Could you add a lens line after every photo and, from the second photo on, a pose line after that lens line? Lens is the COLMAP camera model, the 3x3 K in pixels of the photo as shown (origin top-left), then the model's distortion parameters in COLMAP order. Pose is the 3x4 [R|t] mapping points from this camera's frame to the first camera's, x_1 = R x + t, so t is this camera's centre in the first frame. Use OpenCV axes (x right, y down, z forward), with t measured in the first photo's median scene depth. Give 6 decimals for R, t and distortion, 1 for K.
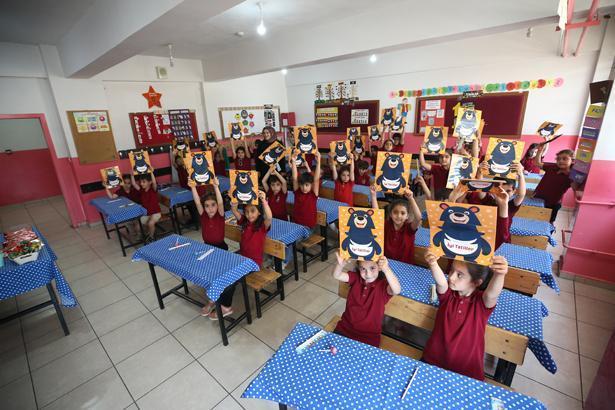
lens RADIAL K [[276.3, 0, 307.8], [0, 276.3, 205.4], [0, 0, 1]] dist [-0.012854, 0.000808]
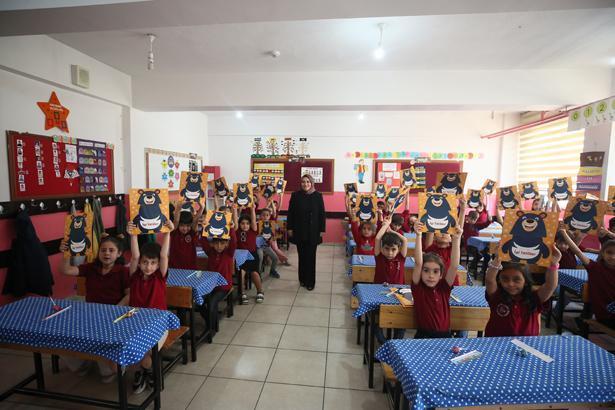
lens RADIAL K [[294.4, 0, 305.0], [0, 294.4, 202.2], [0, 0, 1]] dist [-0.002186, 0.000329]
pose [[0.836351, 0.013480, 0.548028, -0.429648], [0.125886, 0.968259, -0.215931, -0.028248], [-0.533544, 0.249584, 0.808108, 0.281467]]
